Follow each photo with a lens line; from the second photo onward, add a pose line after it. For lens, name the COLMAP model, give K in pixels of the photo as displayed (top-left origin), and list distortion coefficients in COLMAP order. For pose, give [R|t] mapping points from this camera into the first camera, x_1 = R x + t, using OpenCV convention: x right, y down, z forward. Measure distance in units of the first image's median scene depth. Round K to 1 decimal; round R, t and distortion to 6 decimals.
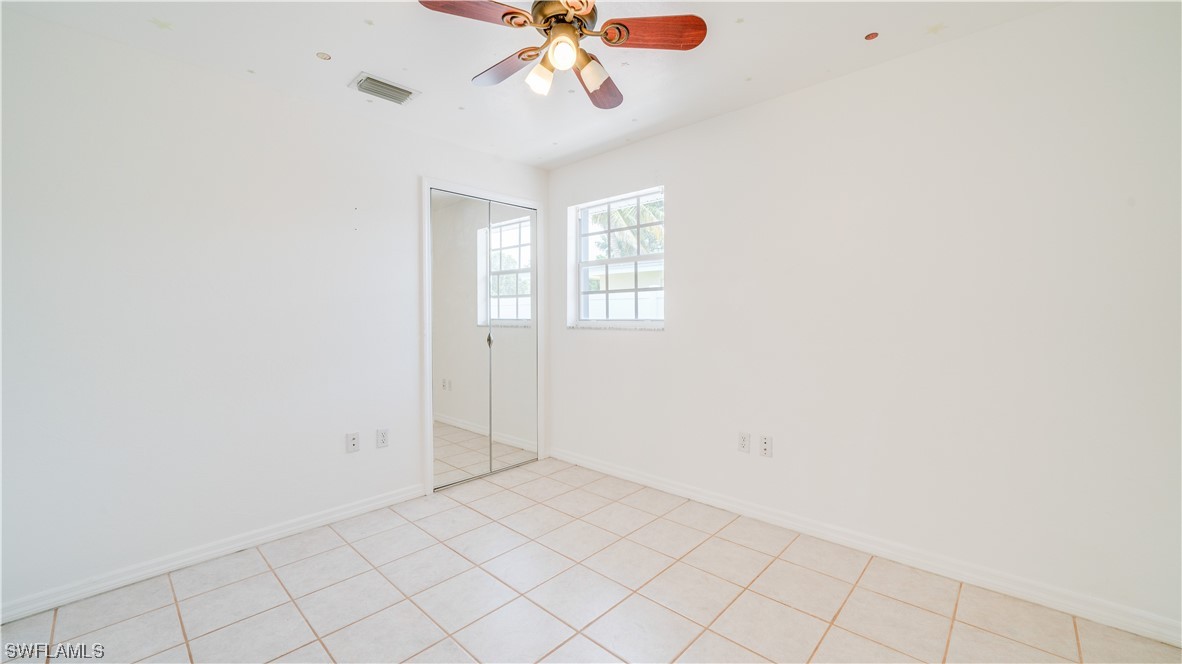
lens RADIAL K [[472.9, 0, 591.6], [0, 472.9, 325.4], [0, 0, 1]] dist [-0.001688, 0.000017]
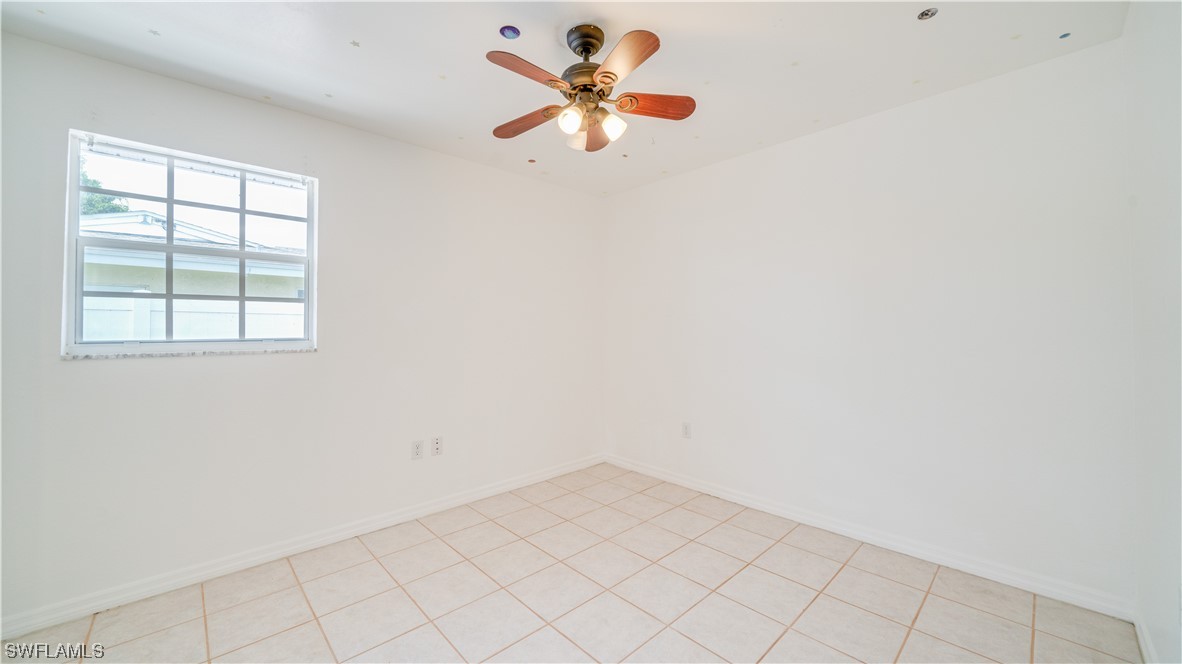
lens RADIAL K [[433.1, 0, 591.0], [0, 433.1, 332.0], [0, 0, 1]] dist [-0.001465, -0.000194]
pose [[0.066660, 0.008834, 0.997737, -0.557902], [0.034731, 0.999334, -0.011168, 0.002190], [-0.997171, 0.035397, 0.066309, 0.457189]]
